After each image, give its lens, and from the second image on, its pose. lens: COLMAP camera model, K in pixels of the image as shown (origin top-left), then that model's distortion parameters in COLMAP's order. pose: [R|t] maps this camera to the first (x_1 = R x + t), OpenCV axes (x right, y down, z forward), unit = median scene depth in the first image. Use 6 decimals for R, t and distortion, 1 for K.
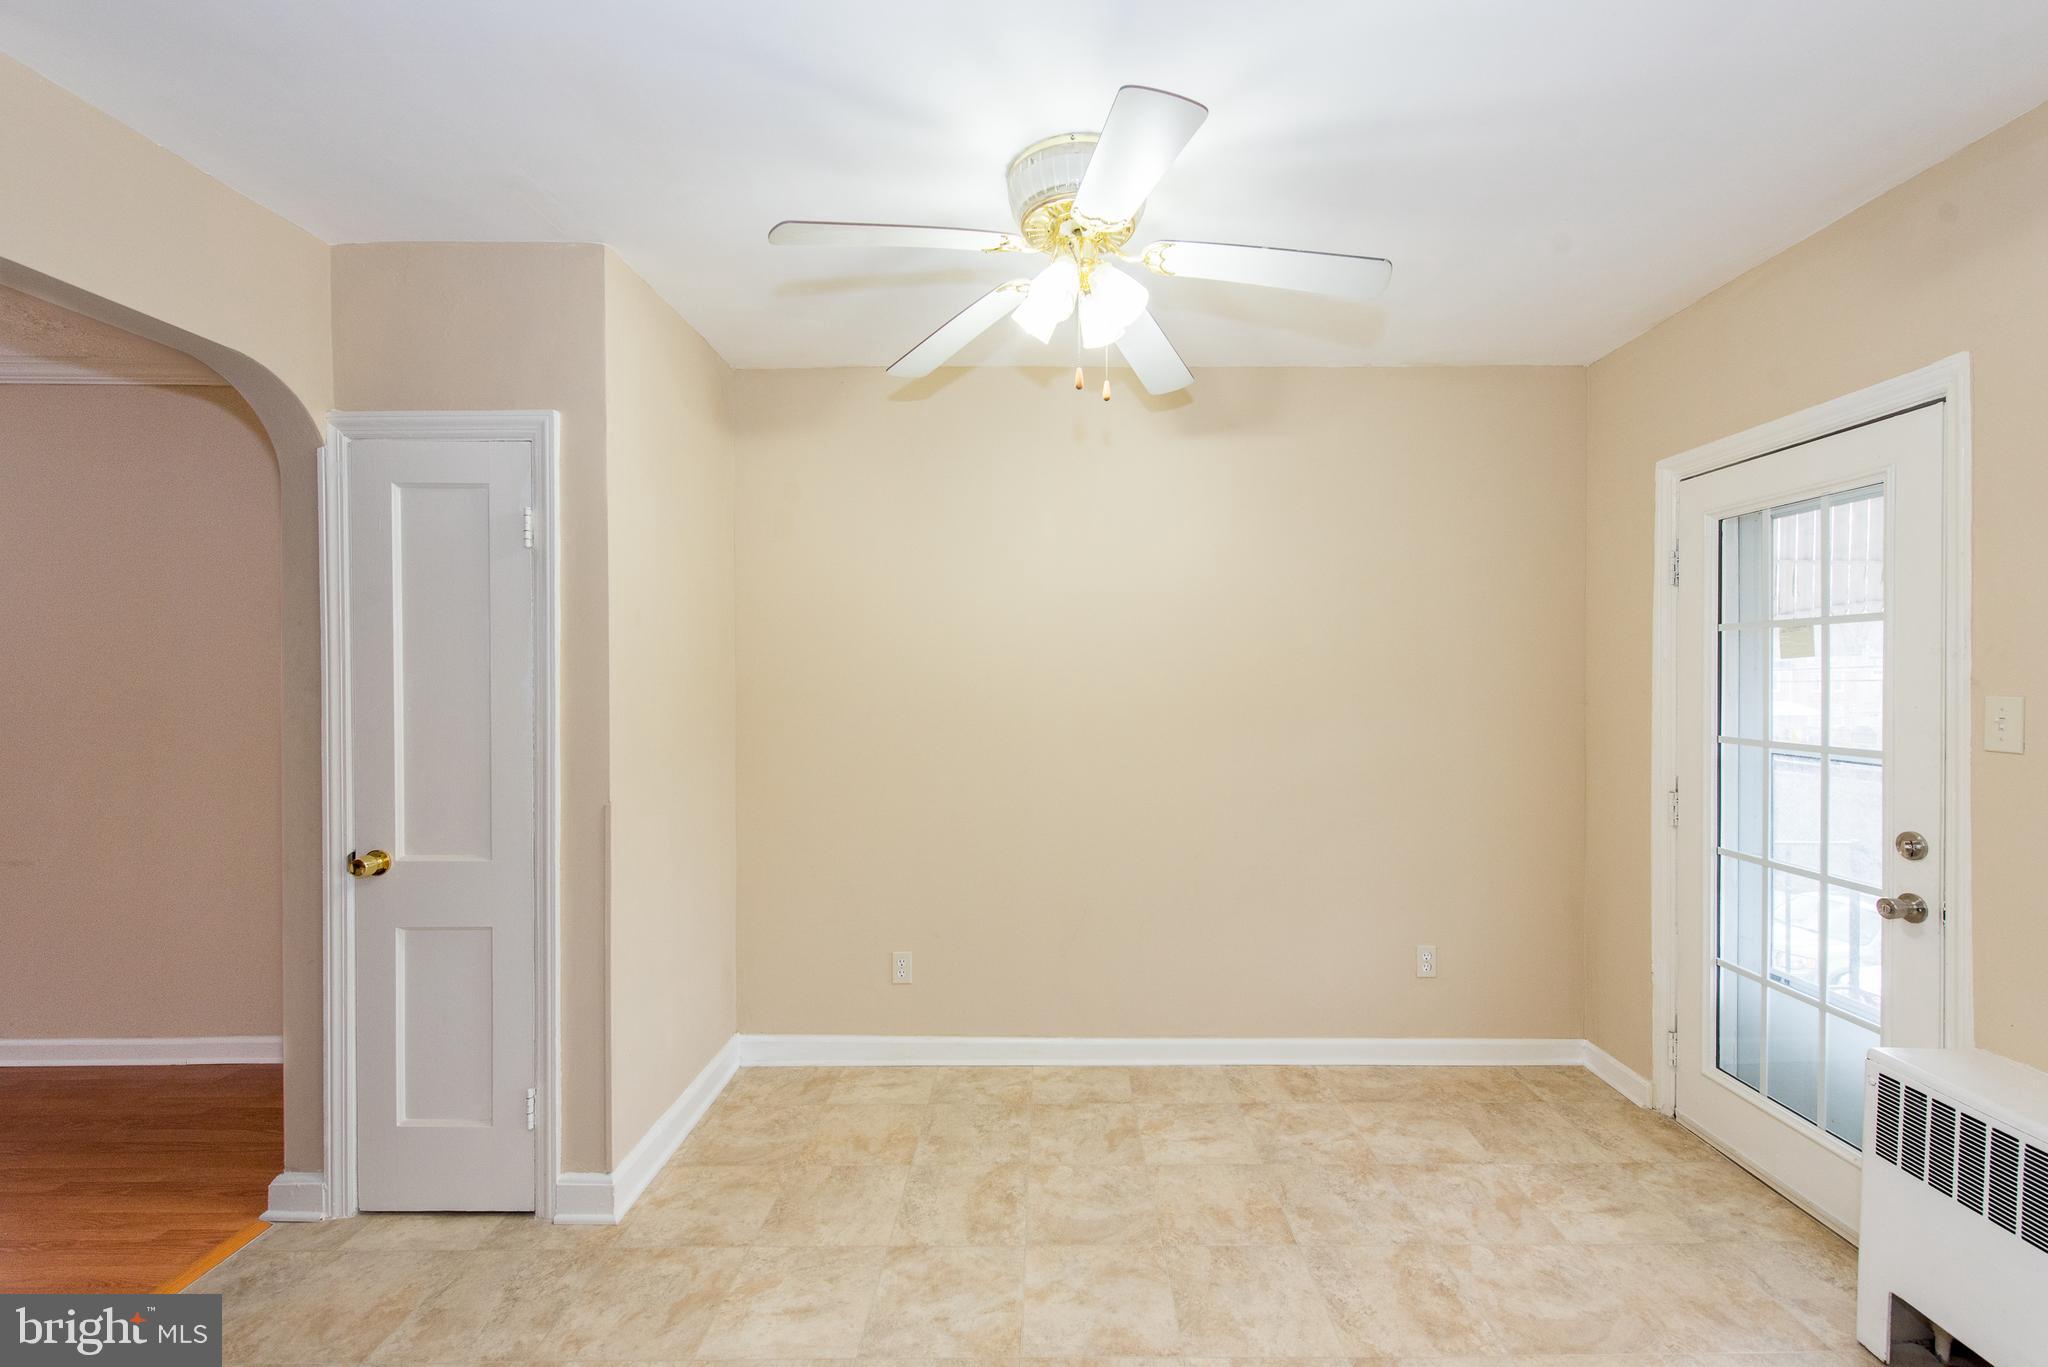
lens RADIAL K [[840.7, 0, 1041.9], [0, 840.7, 687.3], [0, 0, 1]] dist [0.017025, -0.002028]
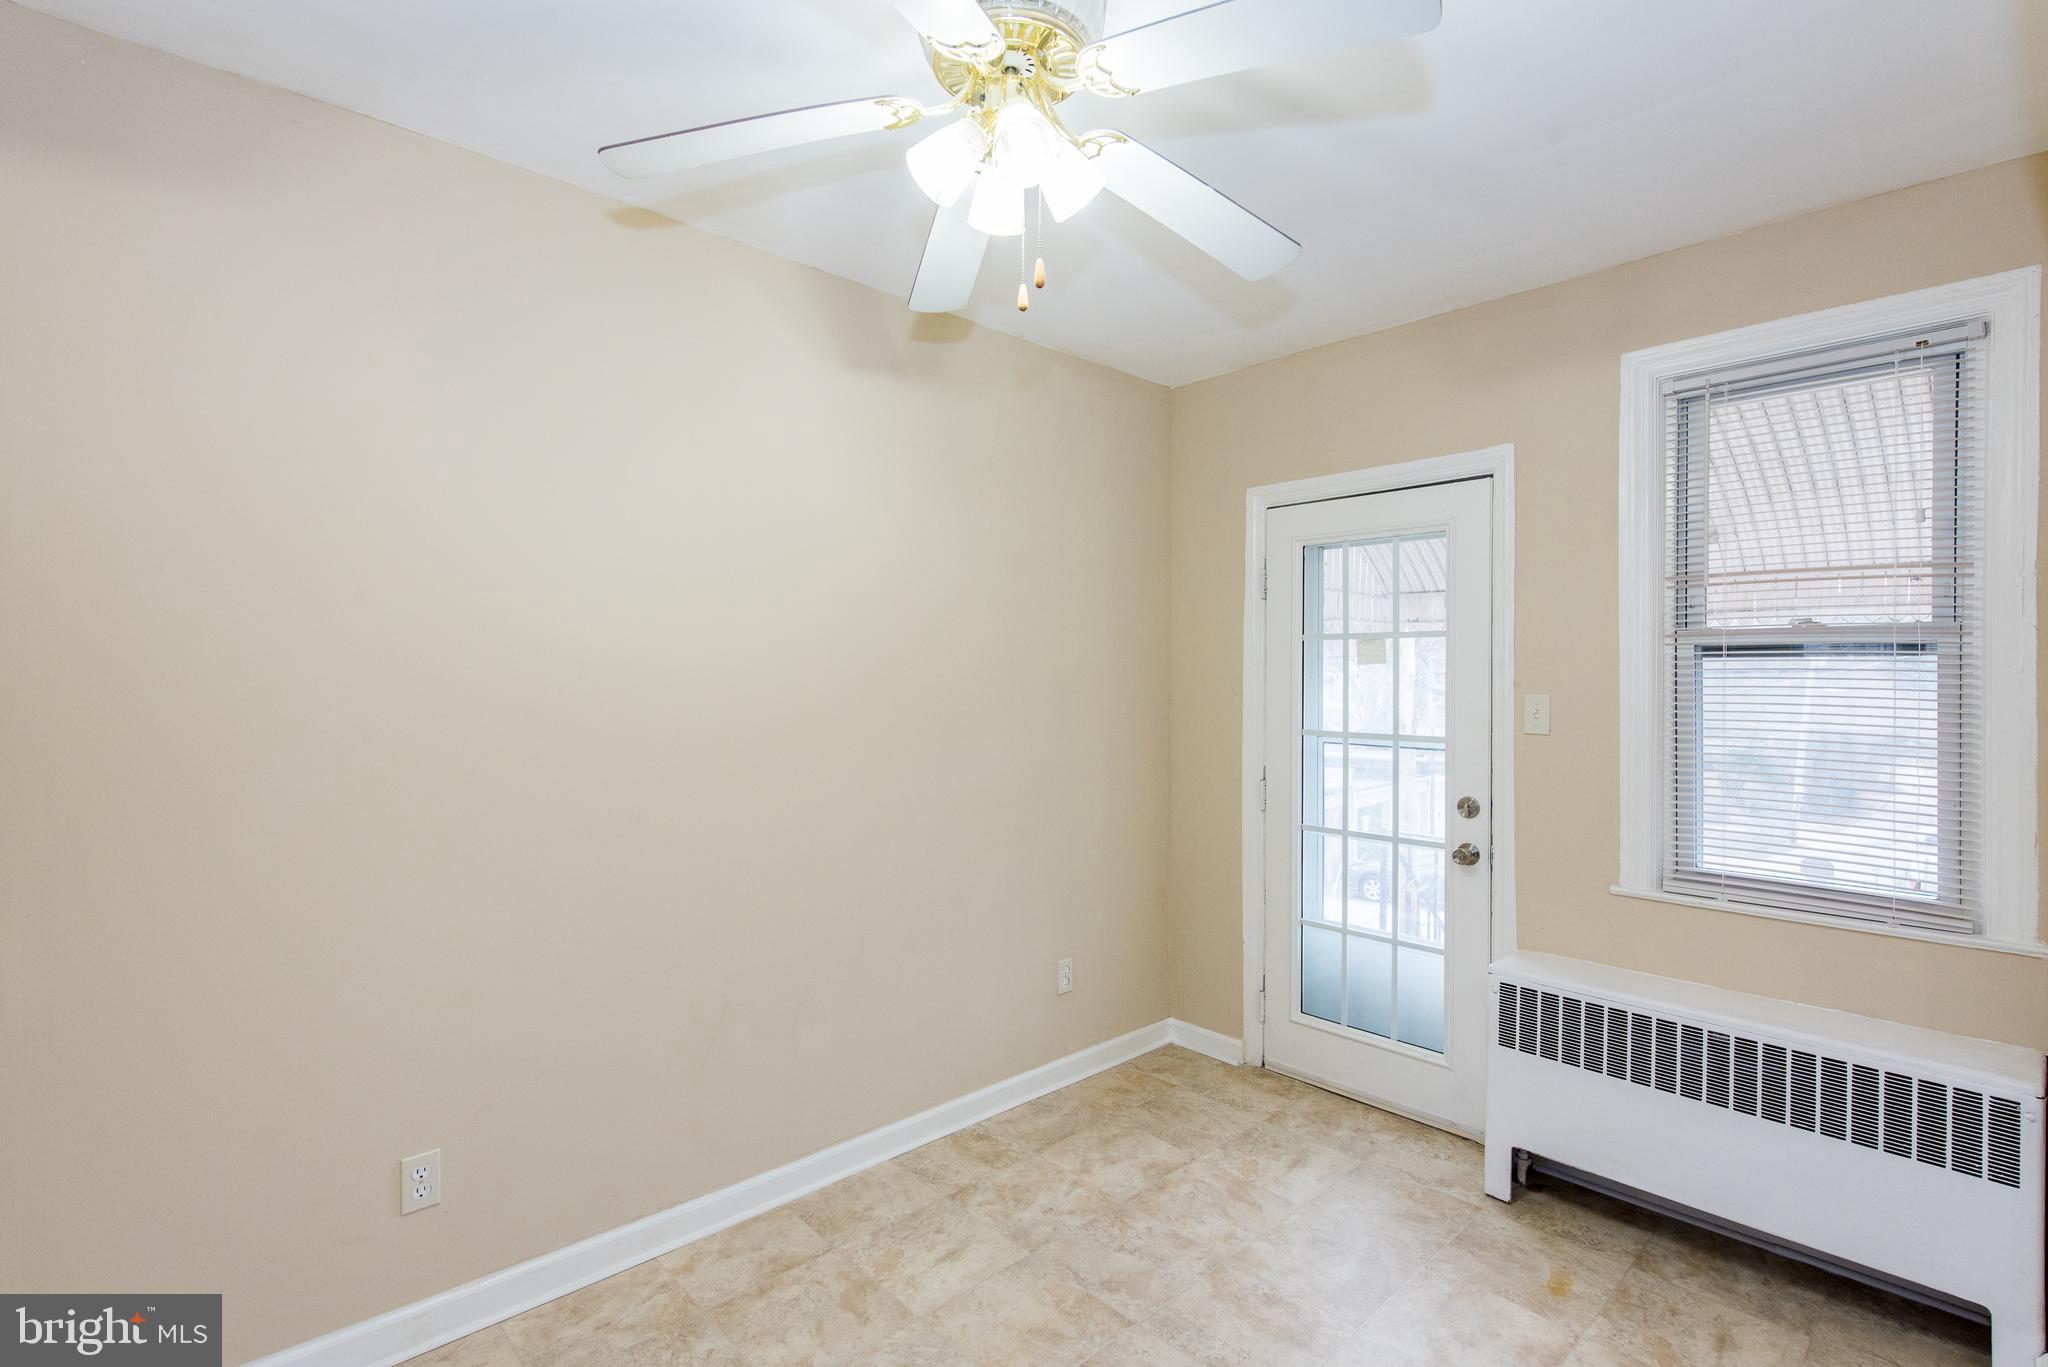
lens RADIAL K [[970.0, 0, 1017.6], [0, 970.0, 682.2], [0, 0, 1]] dist [0.020949, -0.008858]
pose [[0.728804, -0.001827, 0.684720, -0.441811], [0.004176, 0.999990, -0.001777, -0.007903], [-0.684710, 0.004155, 0.728804, 0.311222]]
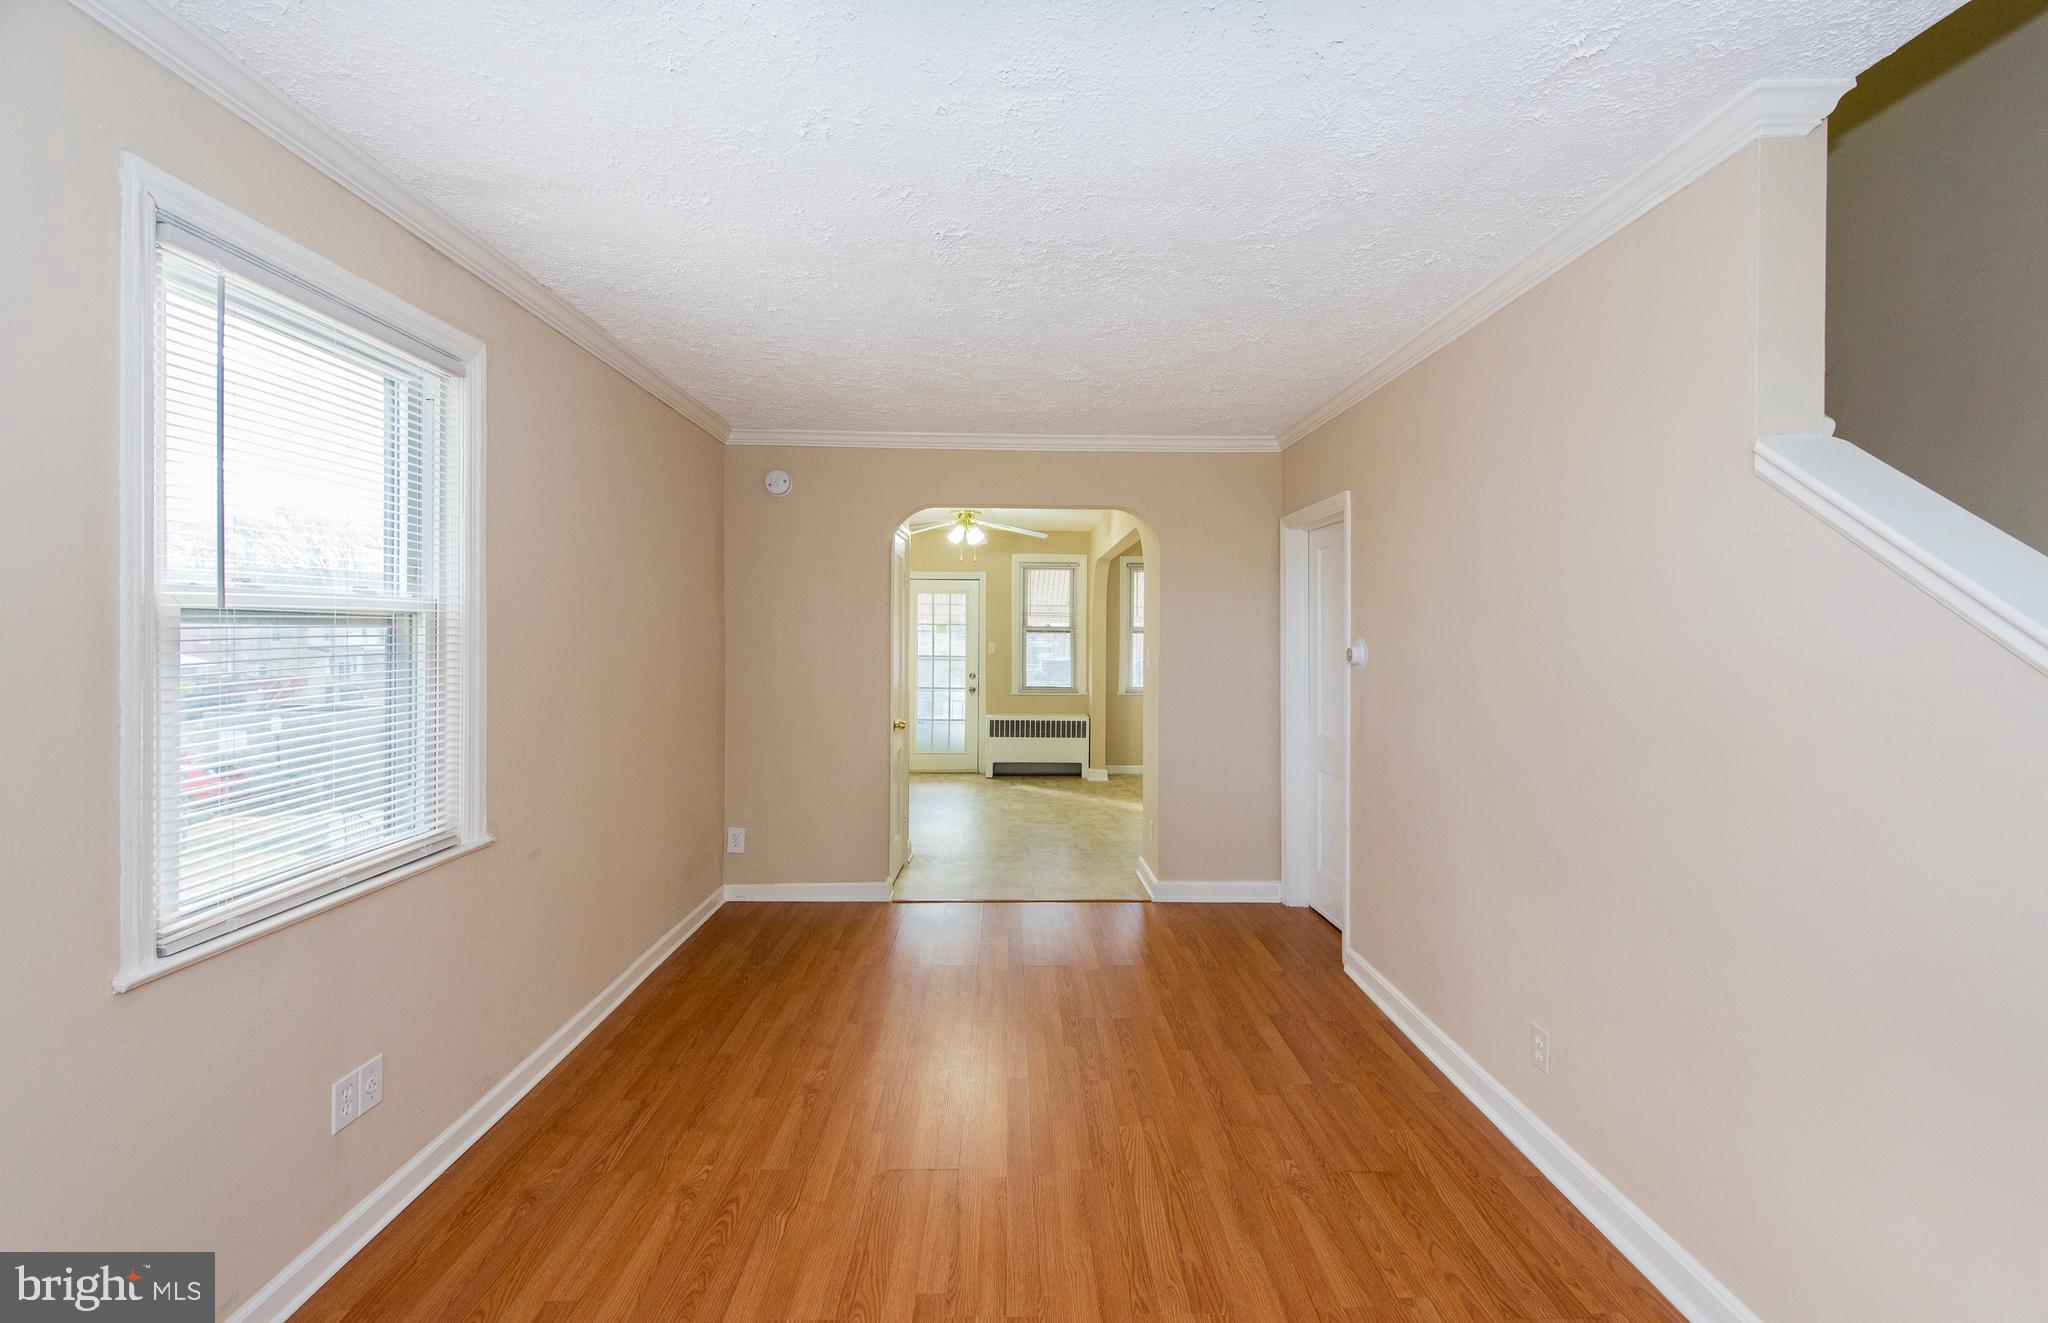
lens RADIAL K [[818.5, 0, 1025.5], [0, 818.5, 640.1], [0, 0, 1]] dist [0.011022, -0.002820]
pose [[-0.019386, -0.011366, 0.999747, -2.779150], [0.004005, 0.999926, 0.011445, -0.045401], [-0.999804, 0.004226, -0.019339, 0.667172]]
